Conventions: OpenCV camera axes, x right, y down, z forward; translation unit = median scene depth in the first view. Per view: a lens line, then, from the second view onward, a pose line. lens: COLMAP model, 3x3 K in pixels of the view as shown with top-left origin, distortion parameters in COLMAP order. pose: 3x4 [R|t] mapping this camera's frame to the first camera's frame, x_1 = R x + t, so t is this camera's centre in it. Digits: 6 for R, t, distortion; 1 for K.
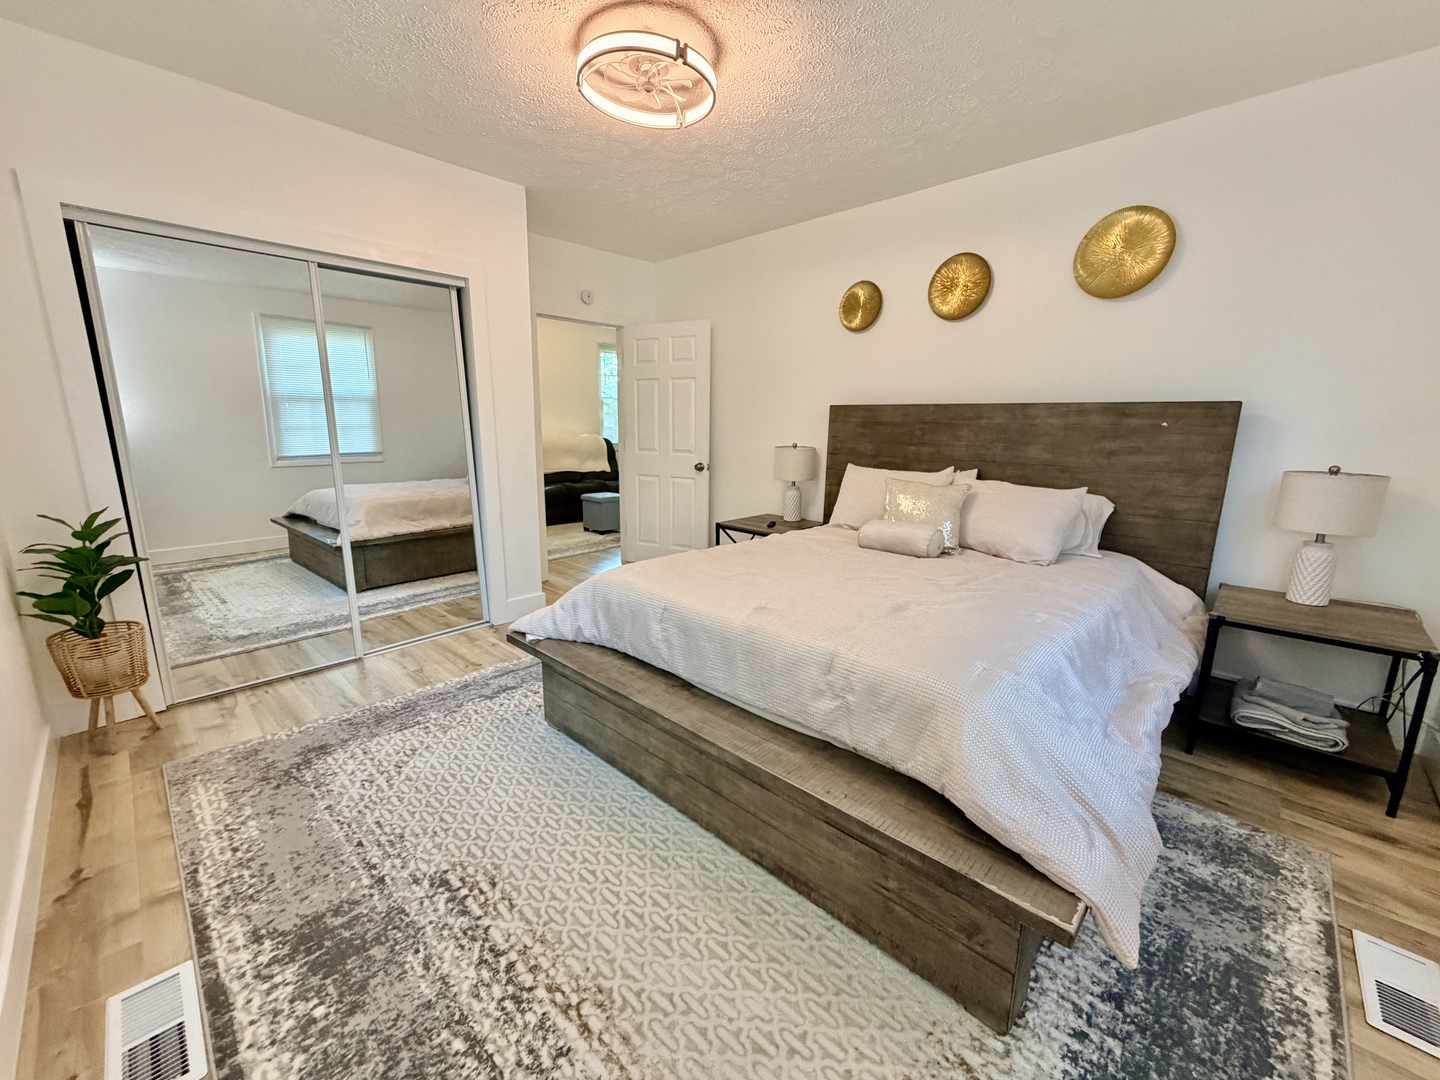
lens RADIAL K [[579.3, 0, 720.2], [0, 579.3, 537.9], [0, 0, 1]] dist [0.000389, 0.000272]
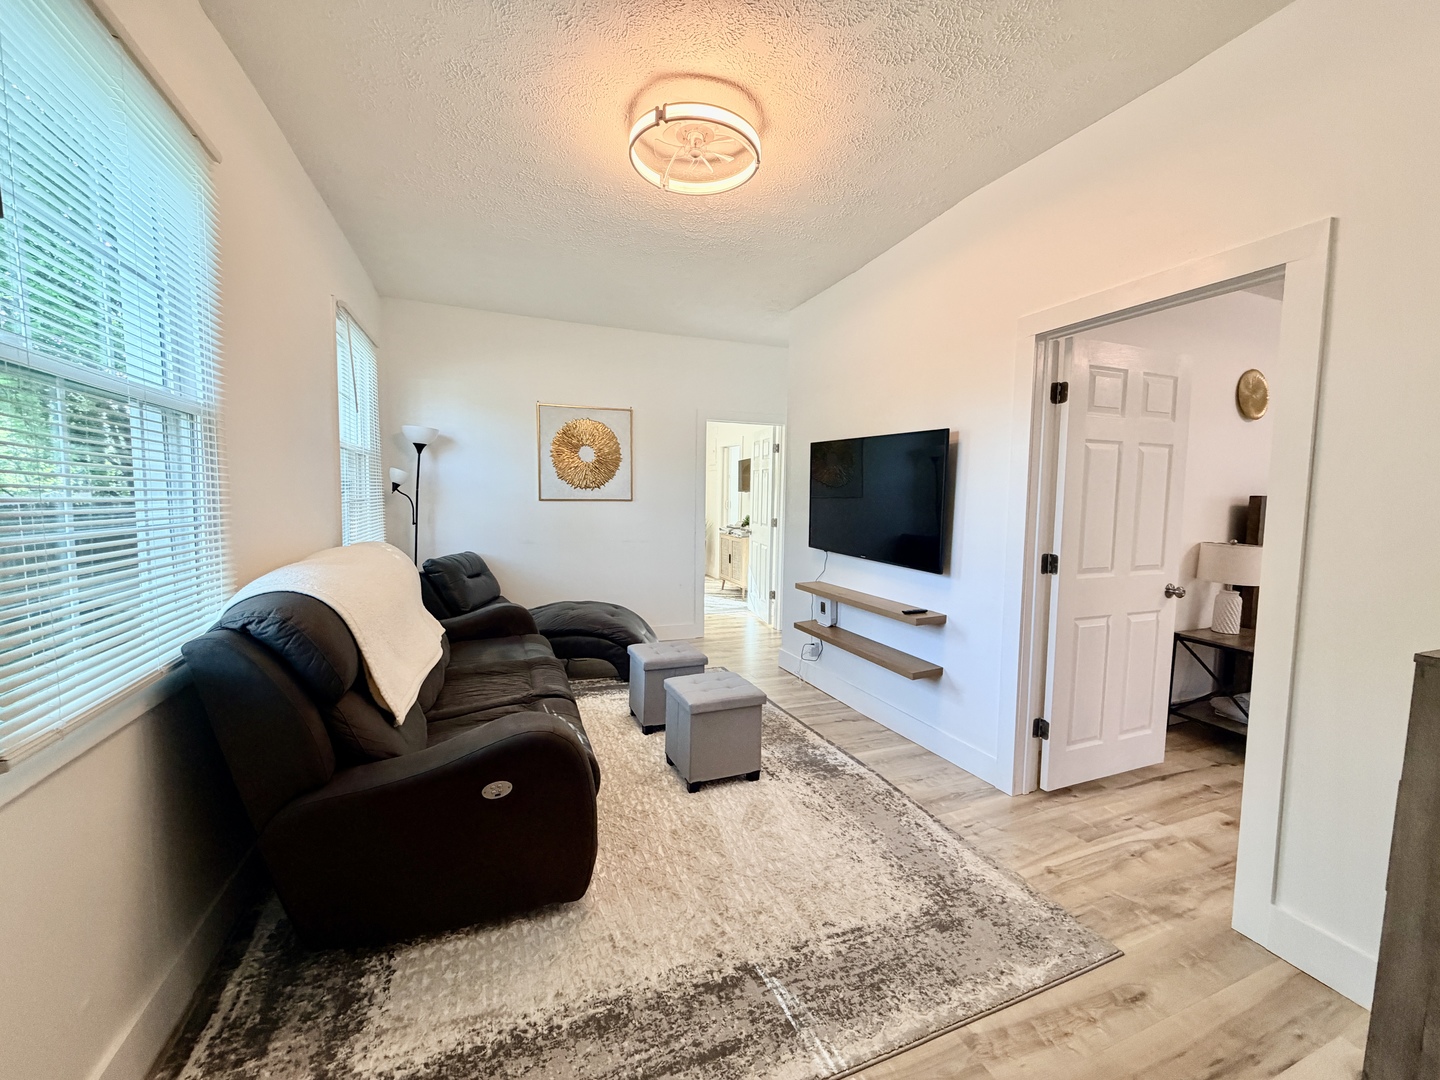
lens RADIAL K [[579.3, 0, 717.7], [0, 579.3, 543.8], [0, 0, 1]] dist [0.000389, 0.000272]
pose [[-0.911869, -0.055593, 0.406700, -1.149935], [0.057112, 0.963967, 0.259818, -0.621111], [-0.406490, 0.260148, -0.875836, 2.777904]]
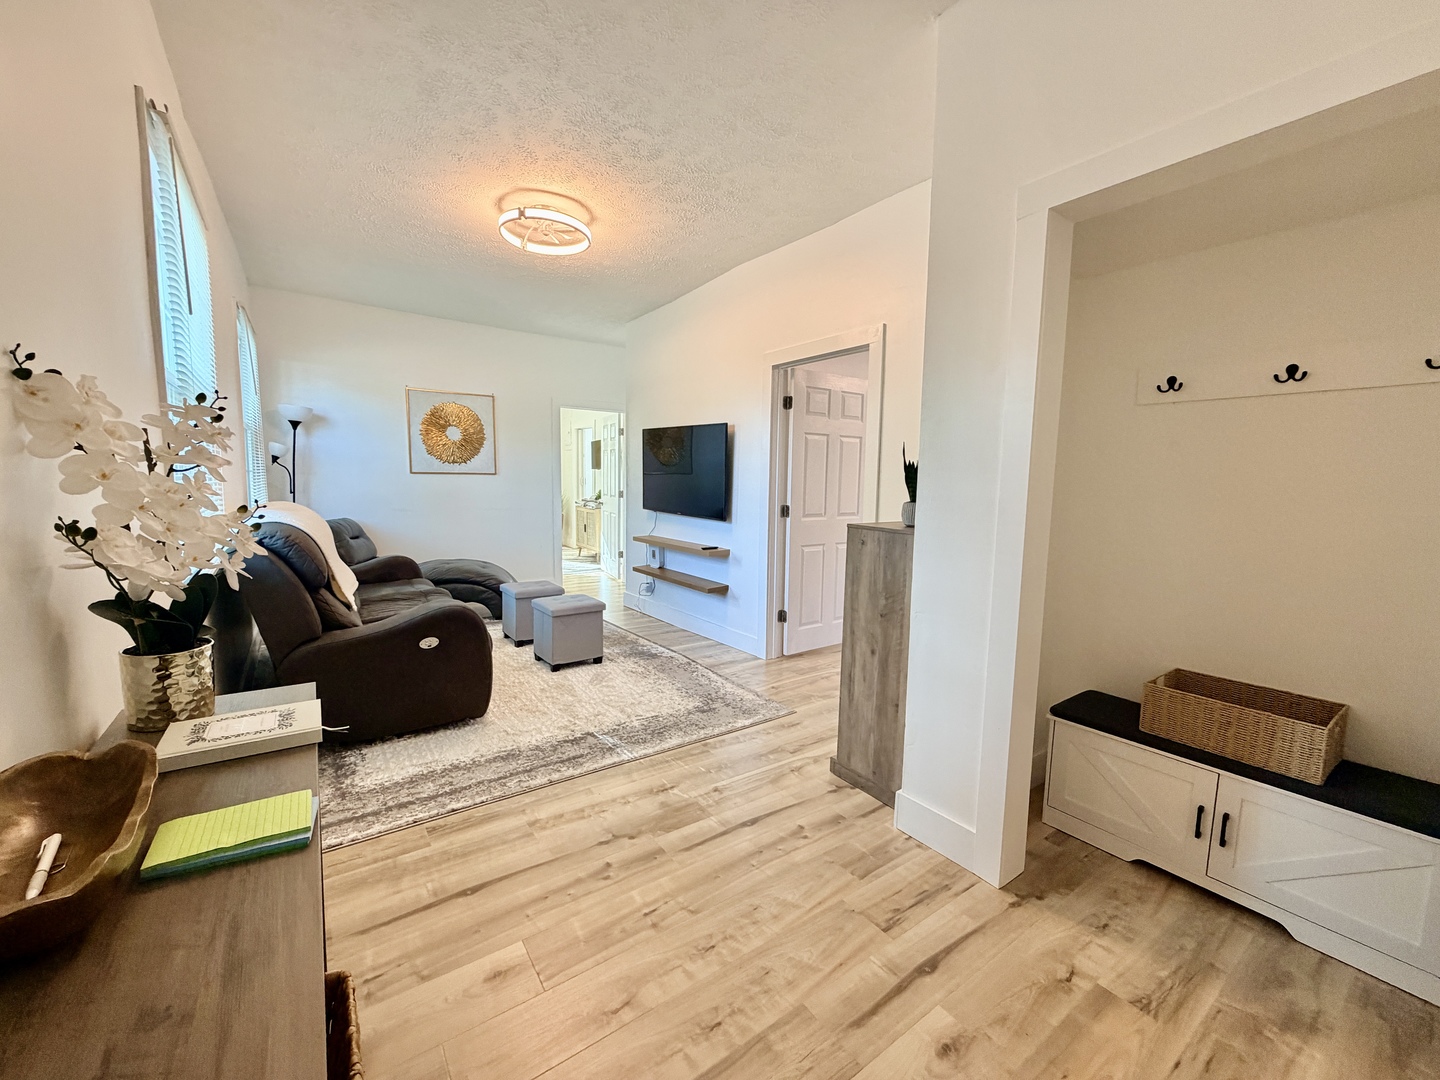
lens RADIAL K [[579.3, 0, 716.3], [0, 579.3, 544.8], [0, 0, 1]] dist [0.000389, 0.000272]
pose [[-0.982266, -0.047324, 0.181422, -1.567078], [0.009322, 0.954098, 0.299350, -0.735996], [-0.187260, 0.295733, -0.936737, 3.605447]]
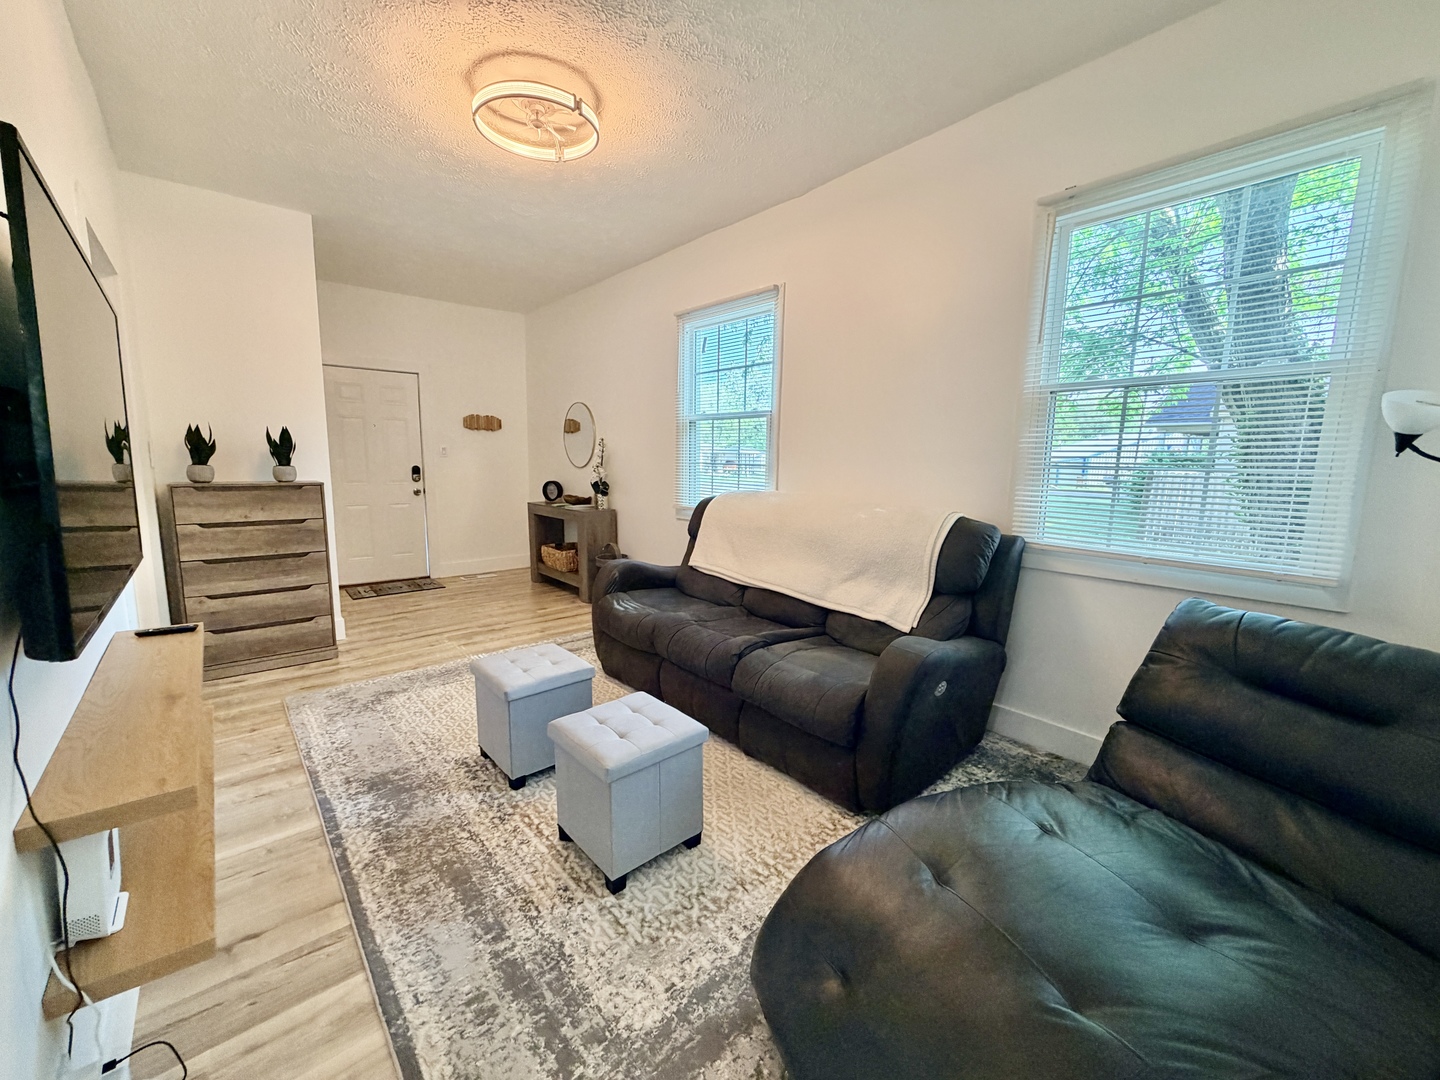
lens RADIAL K [[579.3, 0, 715.0], [0, 579.3, 539.2], [0, 0, 1]] dist [0.000389, 0.000272]
pose [[0.995811, 0.012321, -0.090607, 0.341242], [-0.017298, 0.998372, -0.054349, 0.096933], [0.089790, 0.055688, 0.994403, -0.531507]]
